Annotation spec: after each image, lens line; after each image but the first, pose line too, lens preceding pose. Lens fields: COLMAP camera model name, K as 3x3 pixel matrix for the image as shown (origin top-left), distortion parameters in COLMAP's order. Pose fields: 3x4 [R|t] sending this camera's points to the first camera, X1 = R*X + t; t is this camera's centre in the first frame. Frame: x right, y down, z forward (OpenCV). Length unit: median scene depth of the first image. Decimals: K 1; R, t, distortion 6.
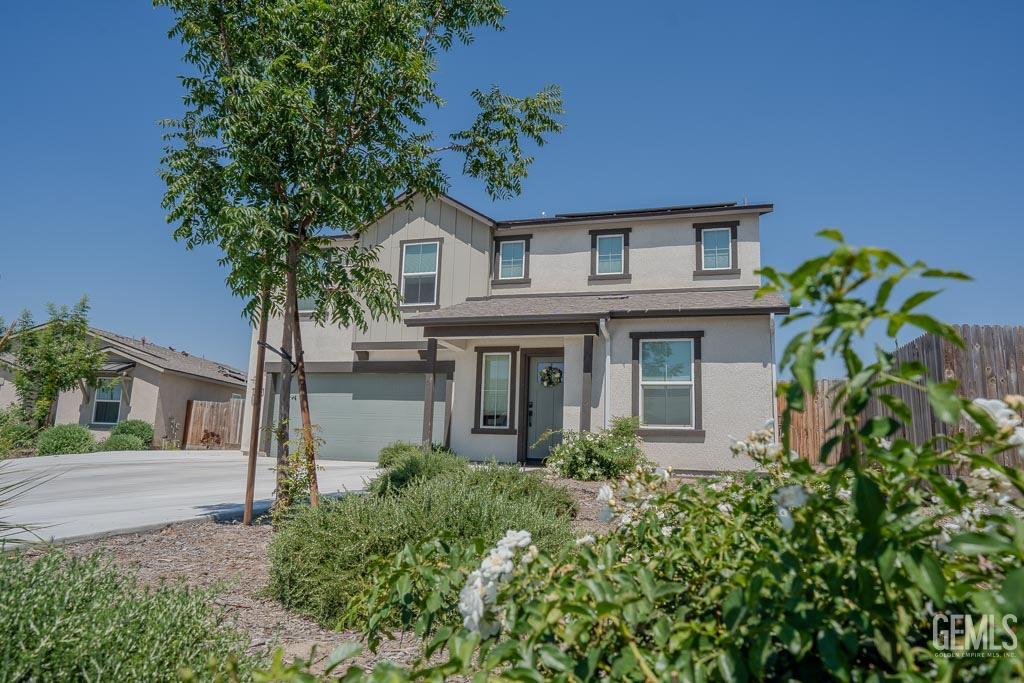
lens RADIAL K [[677.2, 0, 512.0], [0, 677.2, 341.5], [0, 0, 1]] dist [-0.038635, 0.051968]
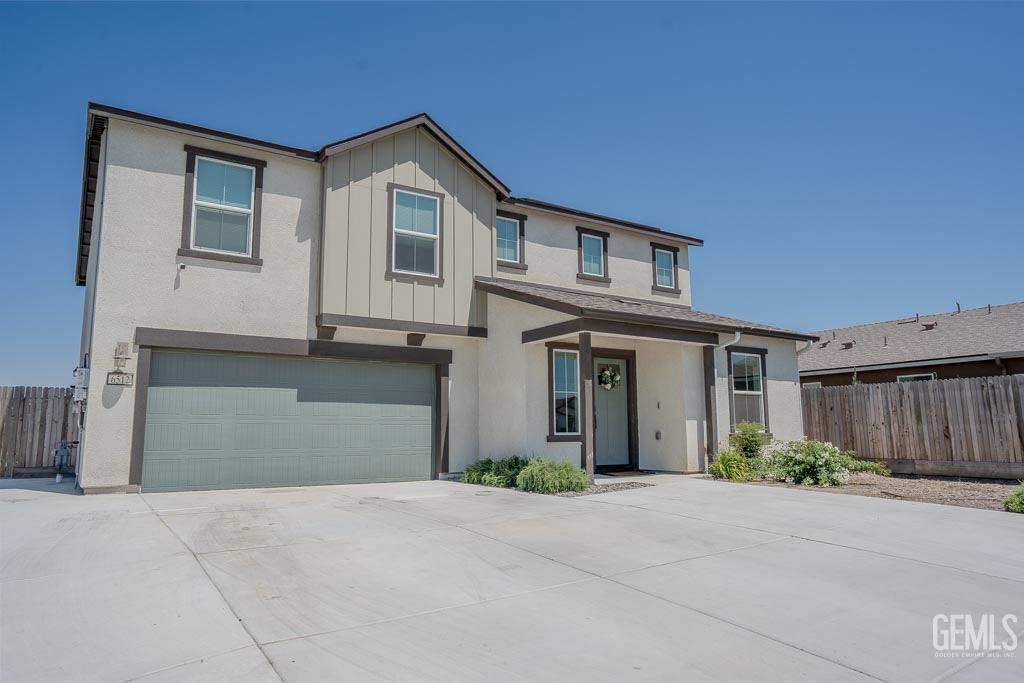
lens RADIAL K [[677.2, 0, 512.0], [0, 677.2, 341.5], [0, 0, 1]] dist [-0.038635, 0.051968]
pose [[0.631412, 0.070905, 0.772199, -0.699429], [-0.096676, 0.995239, -0.012335, 0.021963], [-0.769397, -0.066865, 0.635261, 0.453313]]
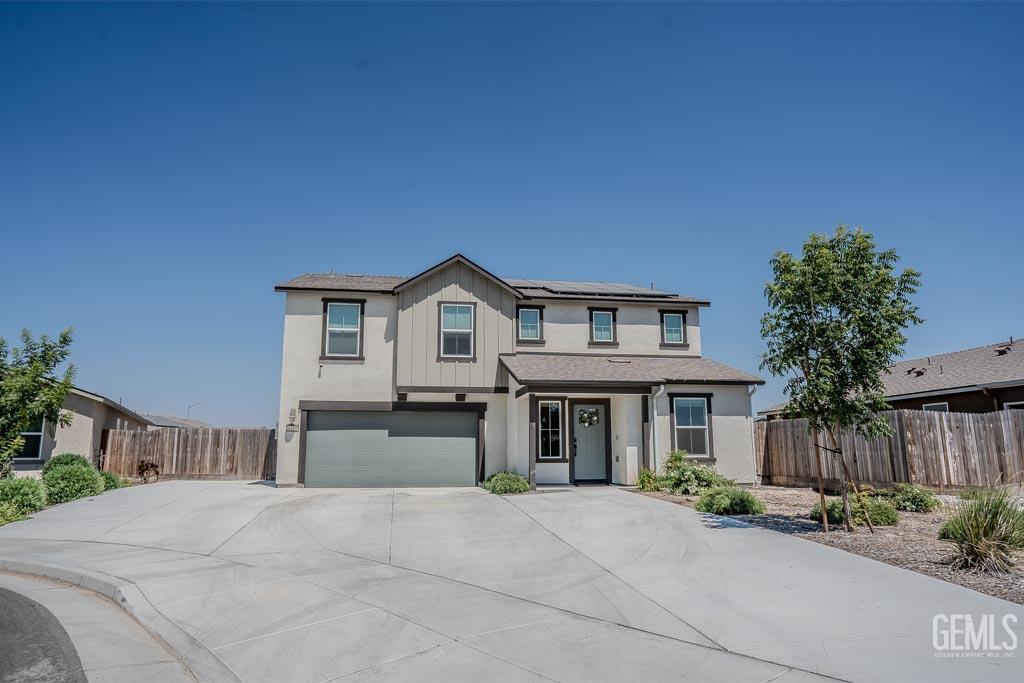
lens RADIAL K [[677.2, 0, 512.0], [0, 677.2, 341.5], [0, 0, 1]] dist [-0.038635, 0.051968]
pose [[0.893280, 0.040854, 0.447641, -0.636870], [-0.040375, 0.999128, -0.010616, -0.076780], [-0.447684, -0.008590, 0.894150, -0.142780]]
